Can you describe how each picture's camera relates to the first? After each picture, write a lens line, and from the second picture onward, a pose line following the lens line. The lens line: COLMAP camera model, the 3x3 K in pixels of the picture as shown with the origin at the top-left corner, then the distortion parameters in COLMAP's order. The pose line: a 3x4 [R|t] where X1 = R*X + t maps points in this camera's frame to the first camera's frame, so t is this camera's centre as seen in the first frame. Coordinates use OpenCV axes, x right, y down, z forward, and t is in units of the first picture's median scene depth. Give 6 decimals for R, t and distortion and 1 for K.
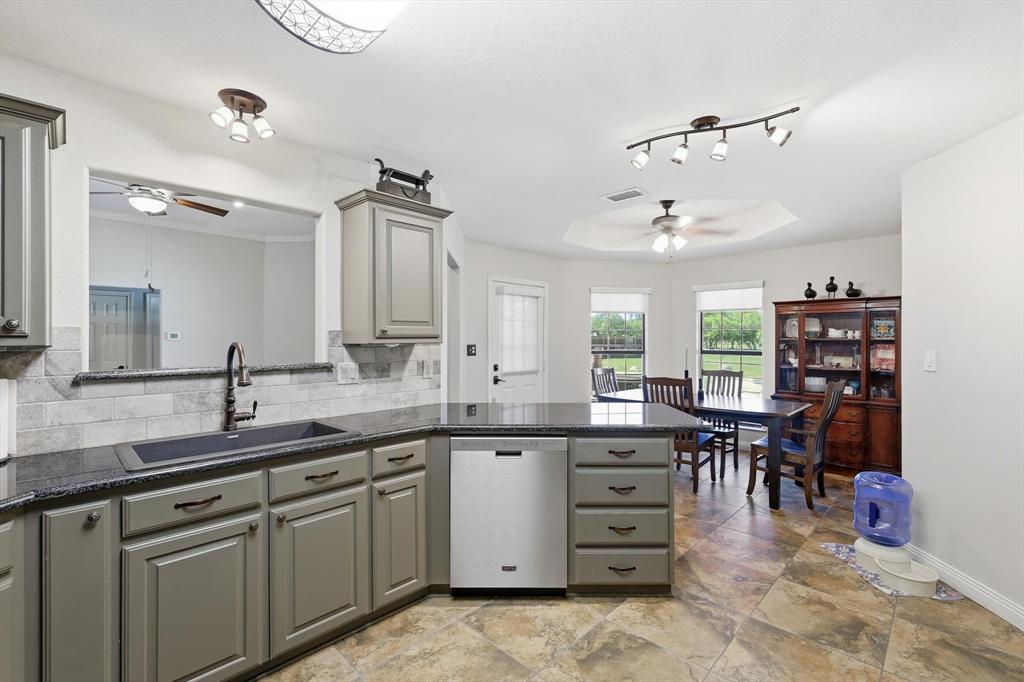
lens RADIAL K [[456.2, 0, 510.1], [0, 456.2, 335.4], [0, 0, 1]] dist [0.001353, 0.000160]
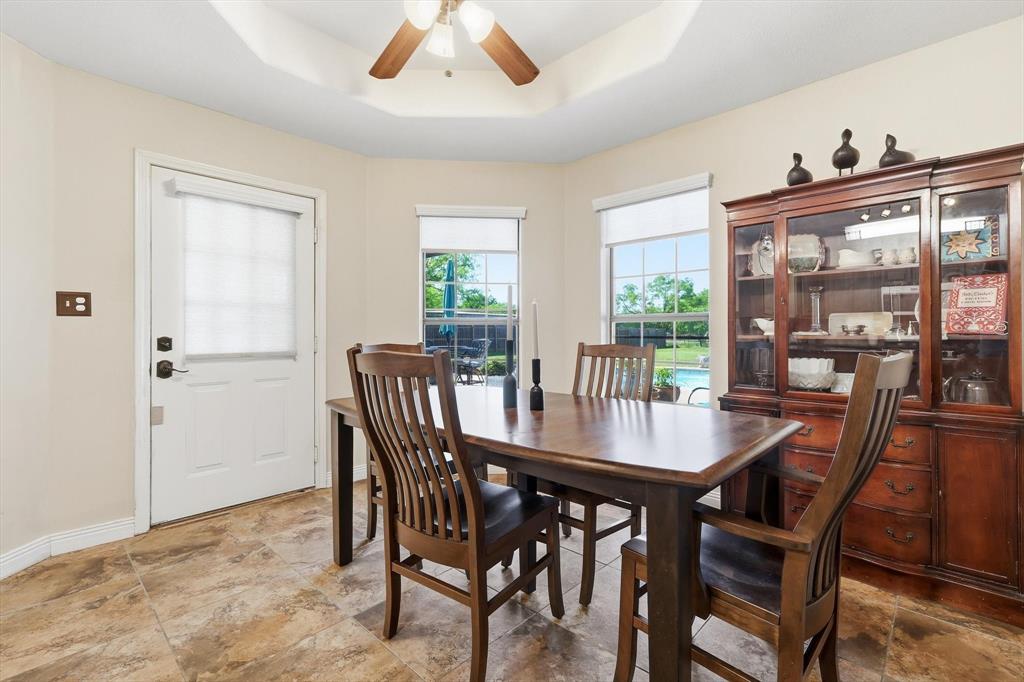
lens RADIAL K [[456.2, 0, 515.2], [0, 456.2, 335.7], [0, 0, 1]] dist [0.001353, 0.000160]
pose [[0.999969, -0.005654, 0.005537, 0.362502], [0.005635, 0.999978, 0.003368, 0.065632], [-0.005556, -0.003337, 0.999979, 0.532723]]
